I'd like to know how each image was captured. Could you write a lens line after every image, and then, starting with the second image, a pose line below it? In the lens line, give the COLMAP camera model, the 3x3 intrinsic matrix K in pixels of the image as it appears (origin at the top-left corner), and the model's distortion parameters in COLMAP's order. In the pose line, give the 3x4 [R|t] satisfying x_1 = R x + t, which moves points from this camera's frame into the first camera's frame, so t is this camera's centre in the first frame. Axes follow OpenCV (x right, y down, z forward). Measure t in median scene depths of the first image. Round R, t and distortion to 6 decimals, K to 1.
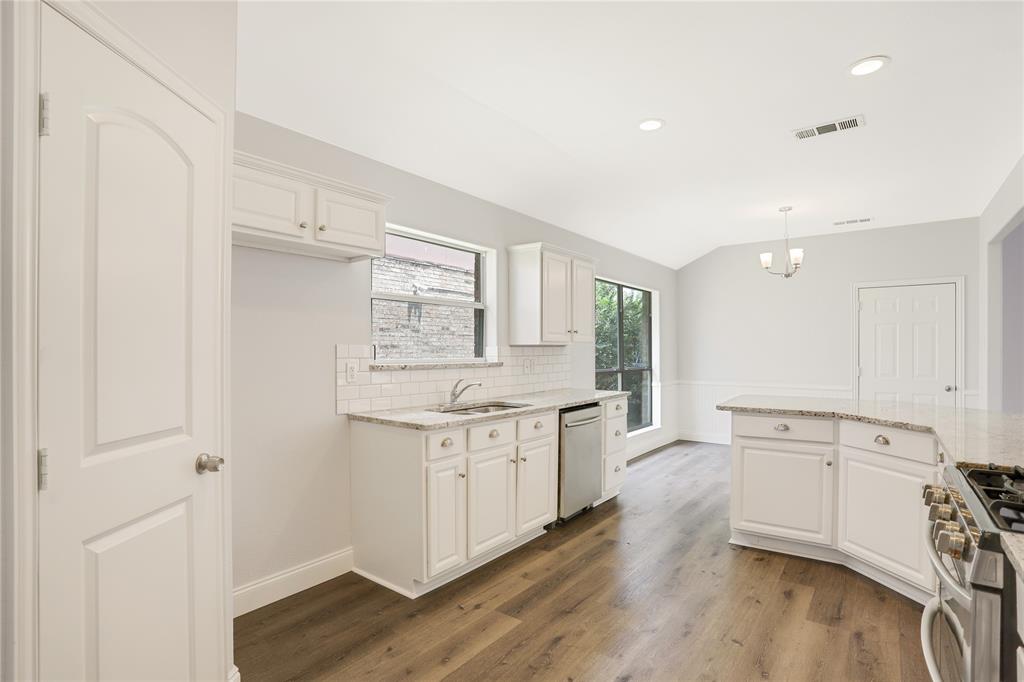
lens RADIAL K [[503.3, 0, 506.3], [0, 503.3, 343.2], [0, 0, 1]] dist [-0.065536, 0.027846]
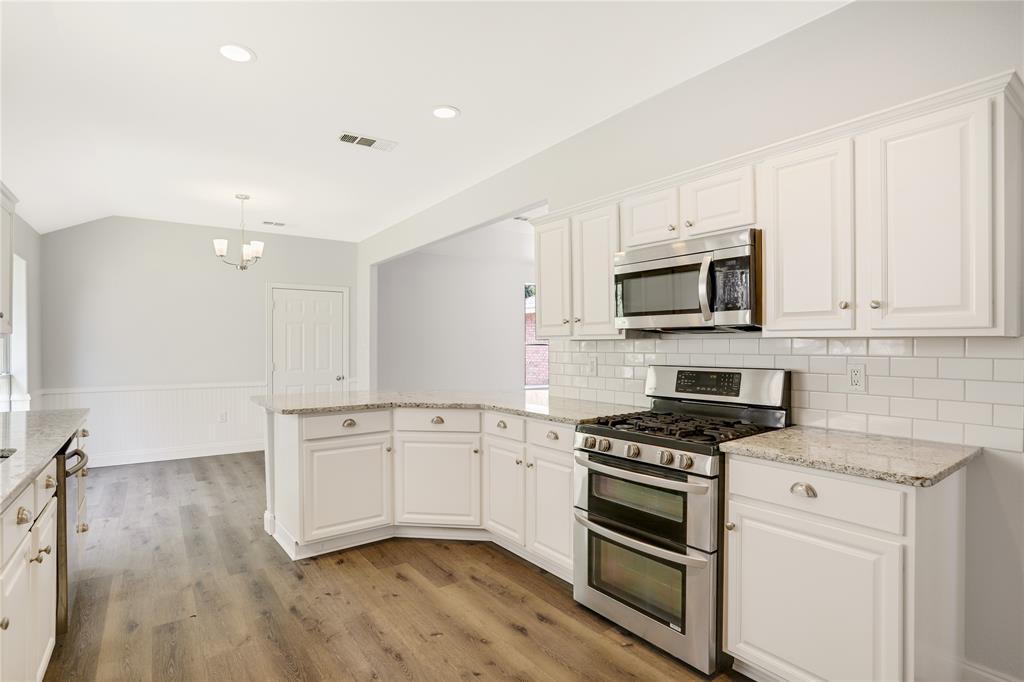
lens RADIAL K [[513.3, 0, 512.0], [0, 513.3, 341.0], [0, 0, 1]] dist [-0.077124, 0.039740]
pose [[0.286485, 0.006680, 0.958062, -0.333954], [-0.009916, 0.999943, -0.004007, 0.003189], [-0.958033, -0.008353, 0.286535, 0.381097]]
